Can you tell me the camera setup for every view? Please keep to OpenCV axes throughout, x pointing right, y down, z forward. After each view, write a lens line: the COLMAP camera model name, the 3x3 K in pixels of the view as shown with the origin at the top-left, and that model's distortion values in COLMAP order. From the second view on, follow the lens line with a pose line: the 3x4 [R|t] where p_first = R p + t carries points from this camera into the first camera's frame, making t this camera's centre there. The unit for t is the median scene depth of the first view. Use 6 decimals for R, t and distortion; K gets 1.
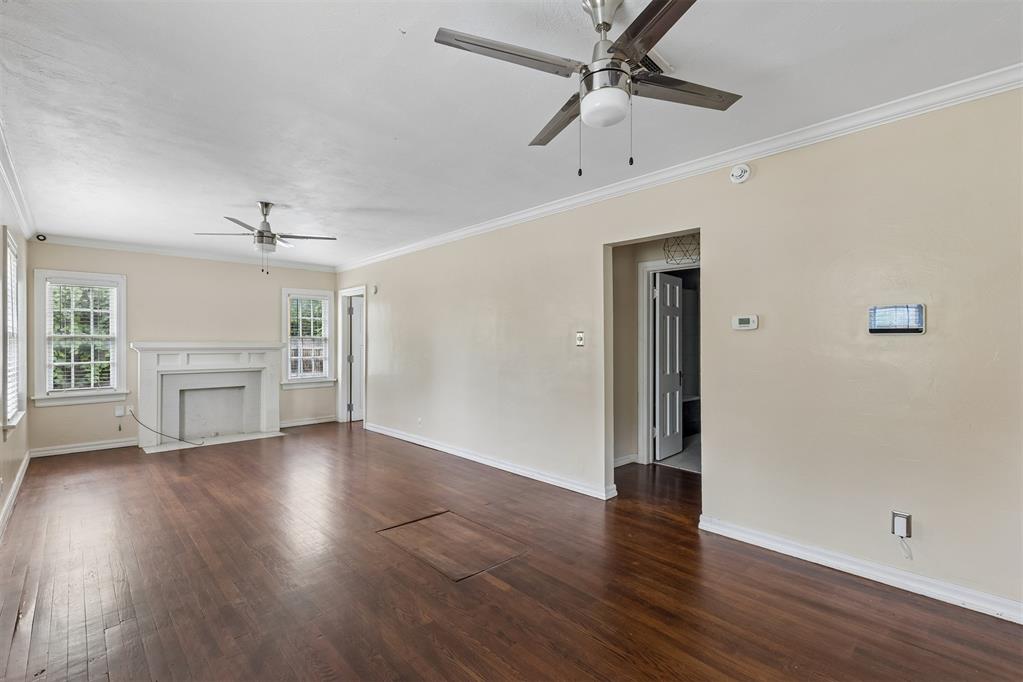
lens RADIAL K [[462.2, 0, 511.5], [0, 462.2, 341.0], [0, 0, 1]] dist [0.001592, -0.000174]
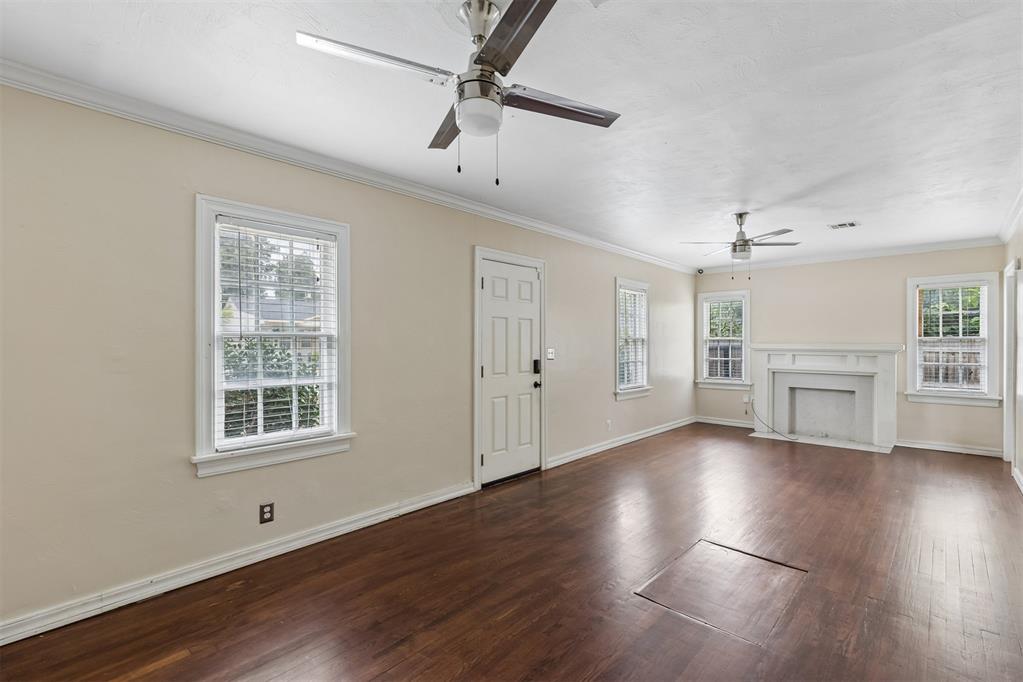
lens RADIAL K [[462.2, 0, 511.5], [0, 462.2, 341.0], [0, 0, 1]] dist [0.001592, -0.000174]
pose [[0.051864, -0.001982, -0.998652, 0.342168], [0.001973, 0.999996, -0.001882, -0.002916], [0.998652, -0.001873, 0.051868, 0.283271]]
